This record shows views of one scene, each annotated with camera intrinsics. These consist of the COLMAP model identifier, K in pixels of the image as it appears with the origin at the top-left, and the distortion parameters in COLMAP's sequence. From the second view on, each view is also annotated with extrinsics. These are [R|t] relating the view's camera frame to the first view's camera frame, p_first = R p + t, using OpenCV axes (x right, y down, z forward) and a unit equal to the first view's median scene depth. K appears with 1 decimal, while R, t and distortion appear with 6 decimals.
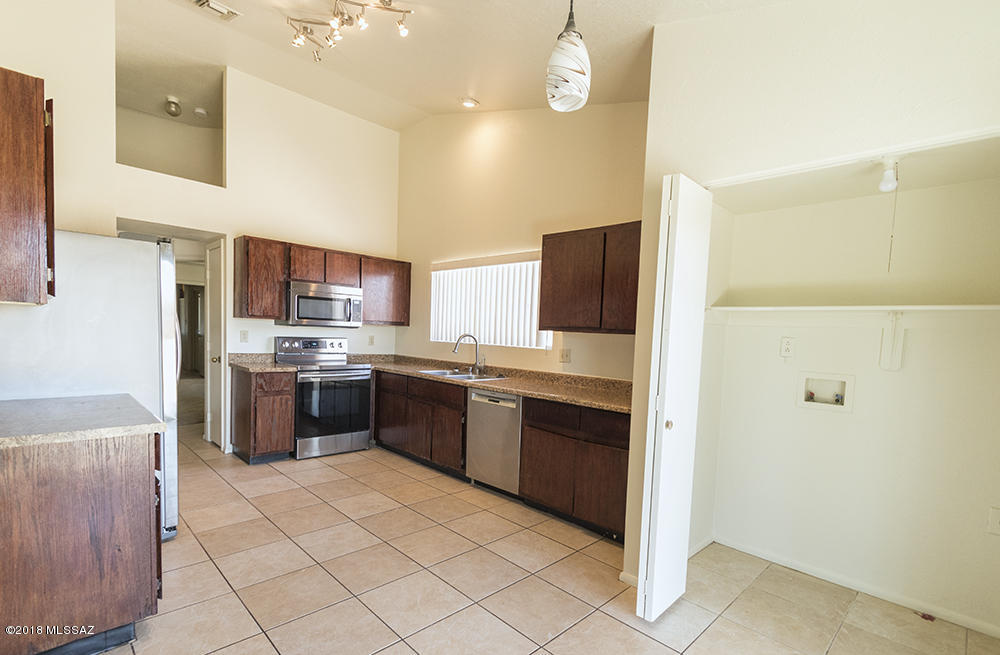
lens RADIAL K [[467.1, 0, 499.7], [0, 467.1, 366.0], [0, 0, 1]] dist [-0.000155, -0.000010]
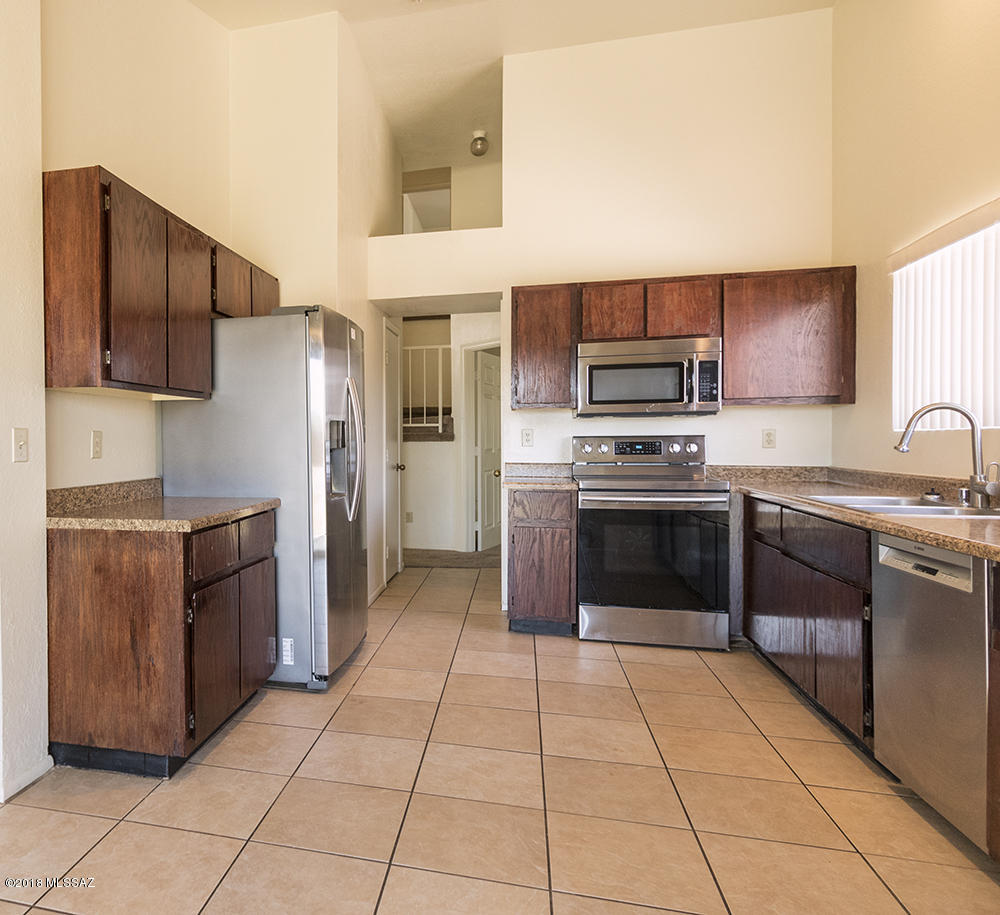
lens RADIAL K [[770.3, 0, 499.9], [0, 770.3, 477.8], [0, 0, 1]] dist [0.008541, 0.003535]
pose [[0.478442, -0.027370, -0.877693, 0.366607], [-0.037126, 0.997990, -0.051359, 0.047506], [0.877334, 0.057158, 0.476464, 0.413430]]
